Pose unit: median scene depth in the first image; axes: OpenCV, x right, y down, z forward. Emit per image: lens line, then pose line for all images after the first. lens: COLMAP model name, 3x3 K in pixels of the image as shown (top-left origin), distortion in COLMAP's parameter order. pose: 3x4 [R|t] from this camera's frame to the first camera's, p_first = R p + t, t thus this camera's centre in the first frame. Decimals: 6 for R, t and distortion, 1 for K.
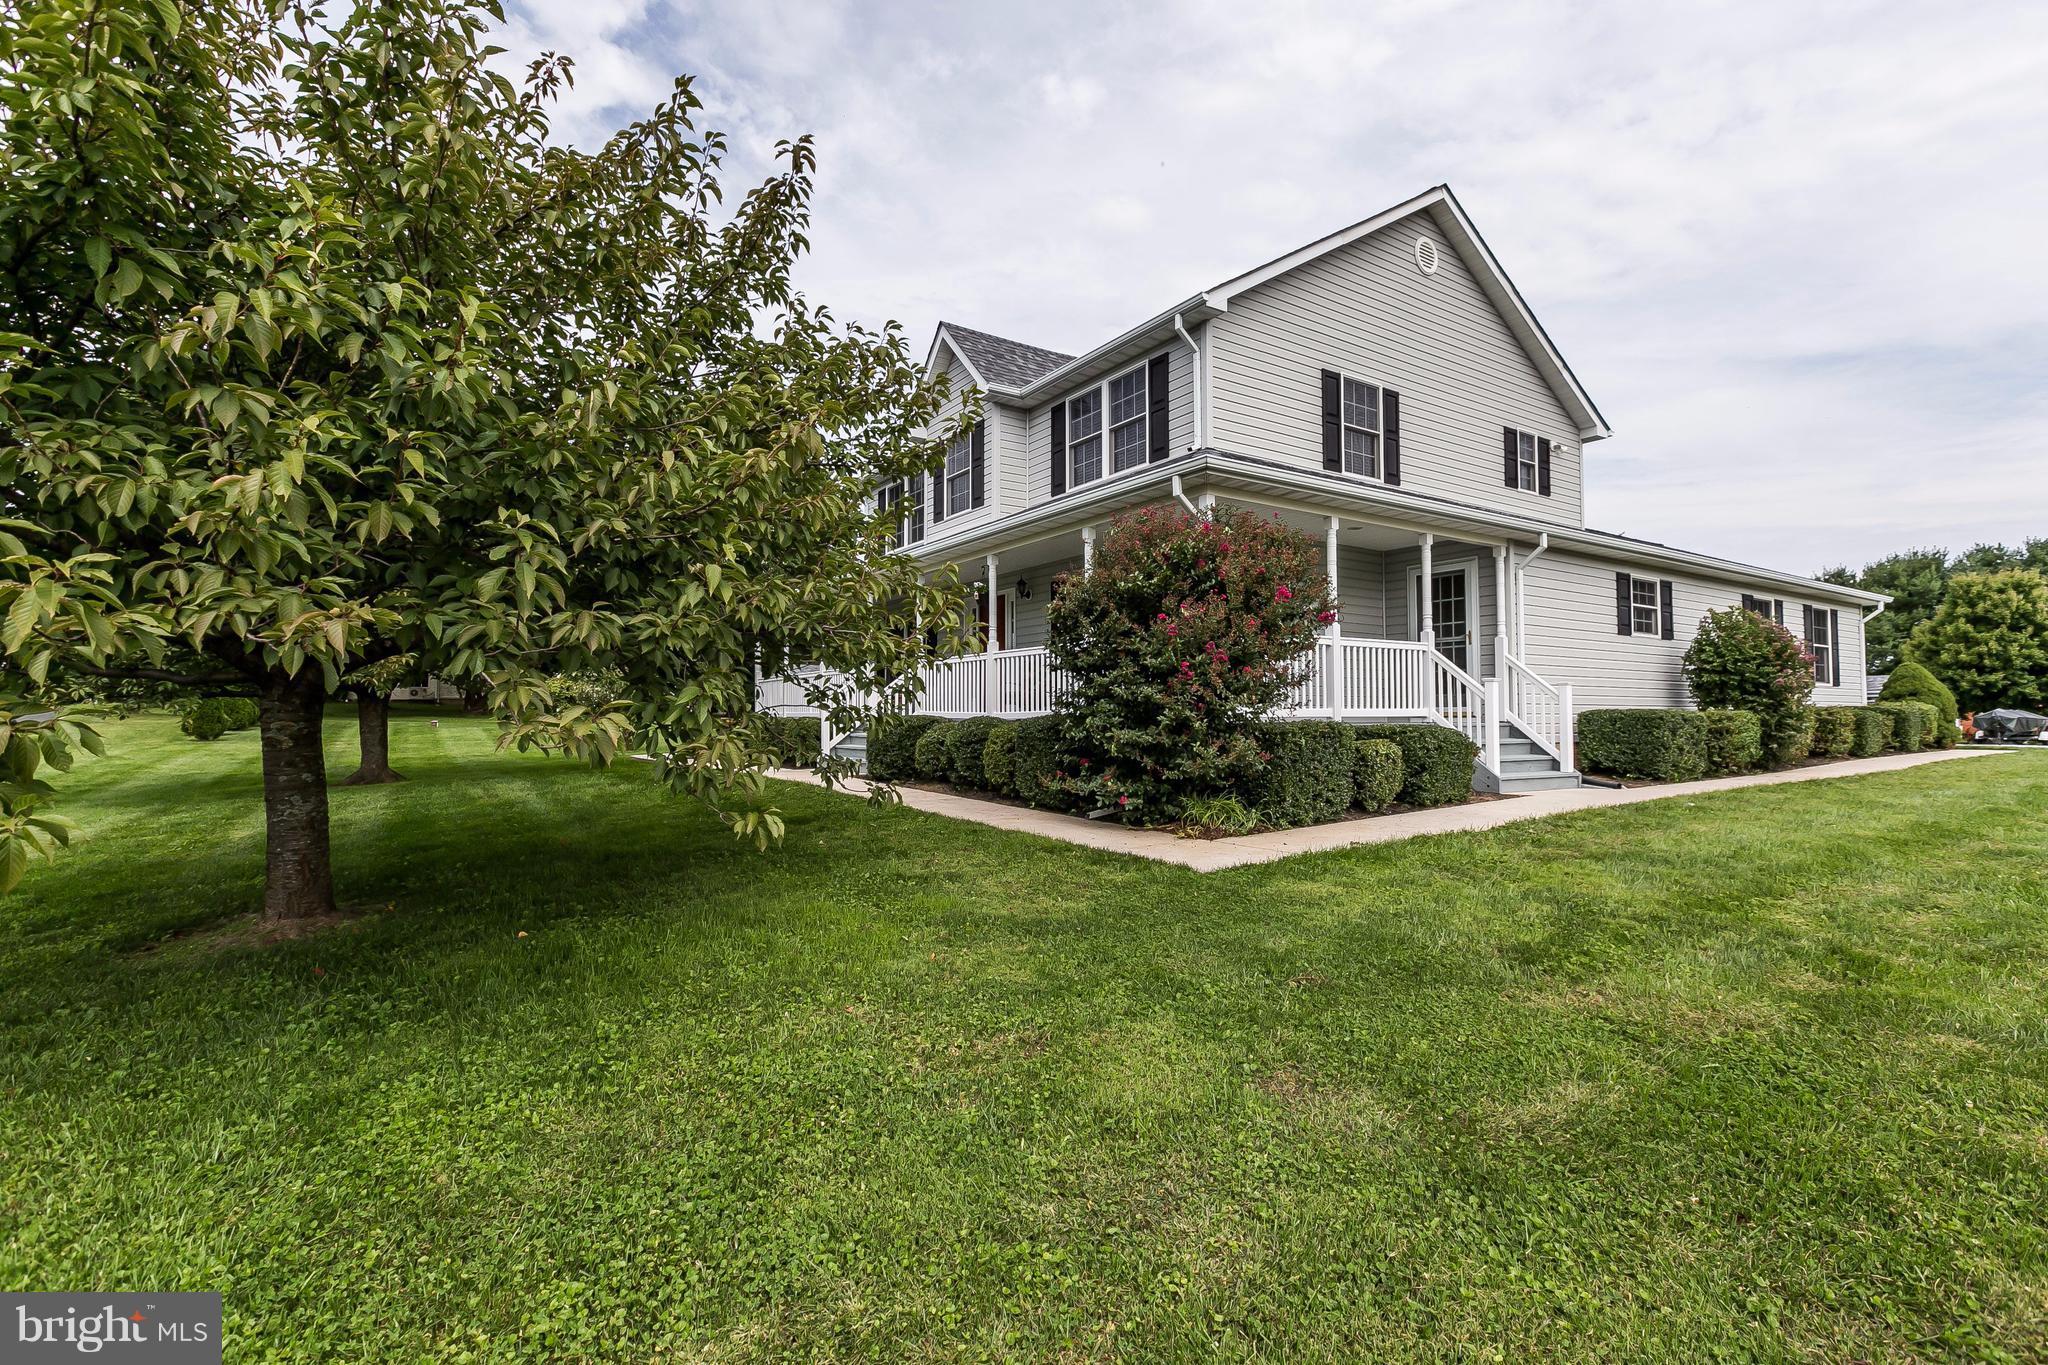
lens RADIAL K [[936.9, 0, 1020.8], [0, 936.9, 682.5], [0, 0, 1]] dist [0.002729, 0.000129]
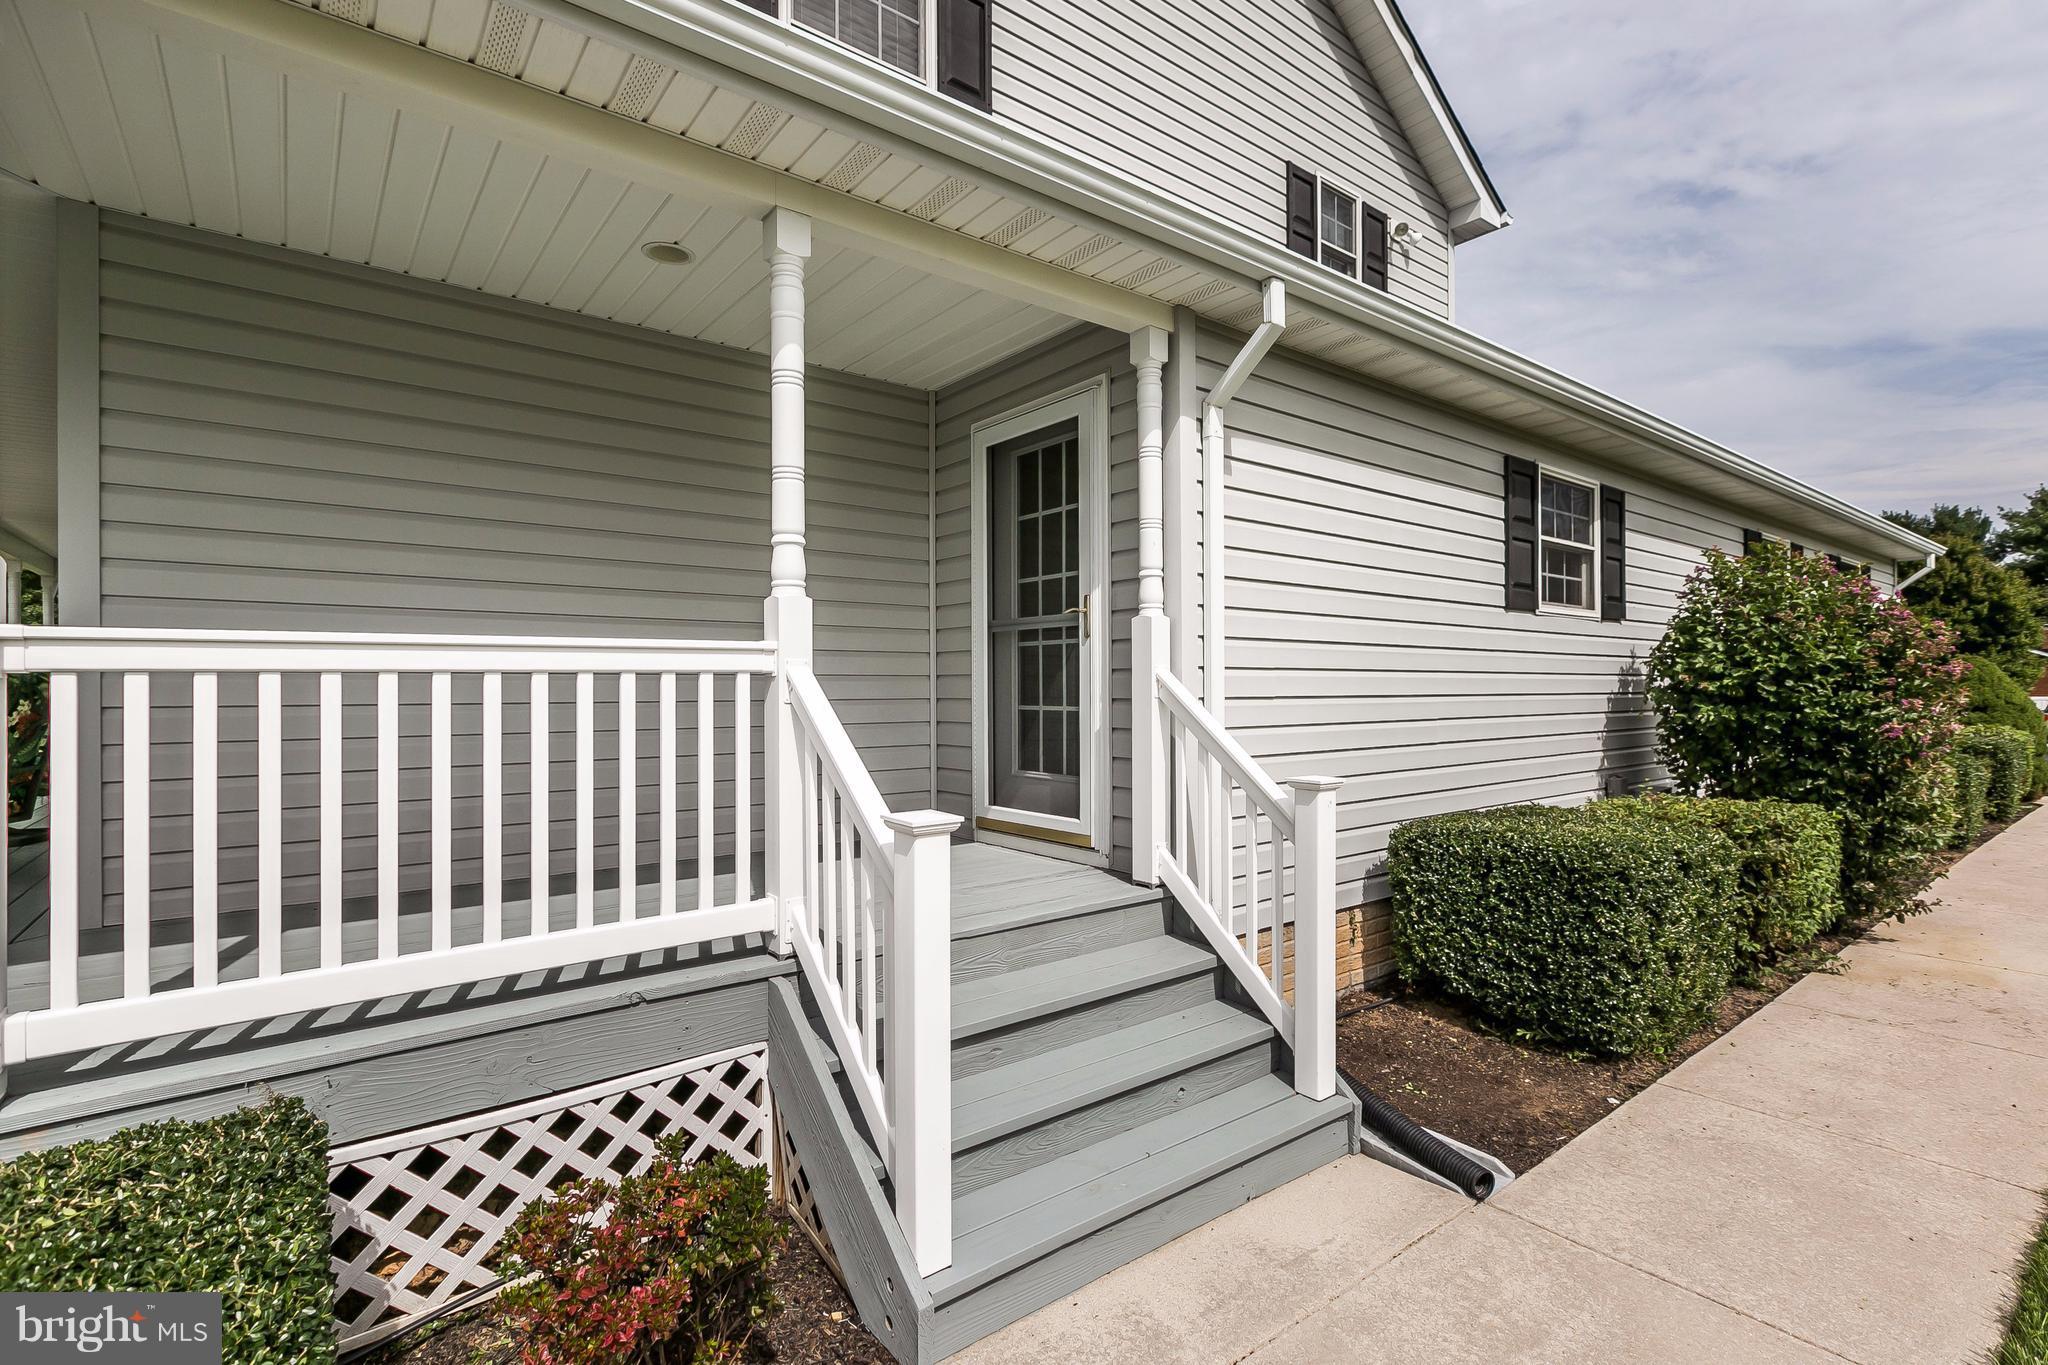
lens RADIAL K [[936.9, 0, 1027.3], [0, 936.9, 686.3], [0, 0, 1]] dist [0.002729, 0.000129]
pose [[0.996603, -0.003357, 0.082292, 0.383697], [0.000338, 0.999327, 0.036671, -0.031508], [-0.082360, -0.036518, 0.995933, 0.591298]]
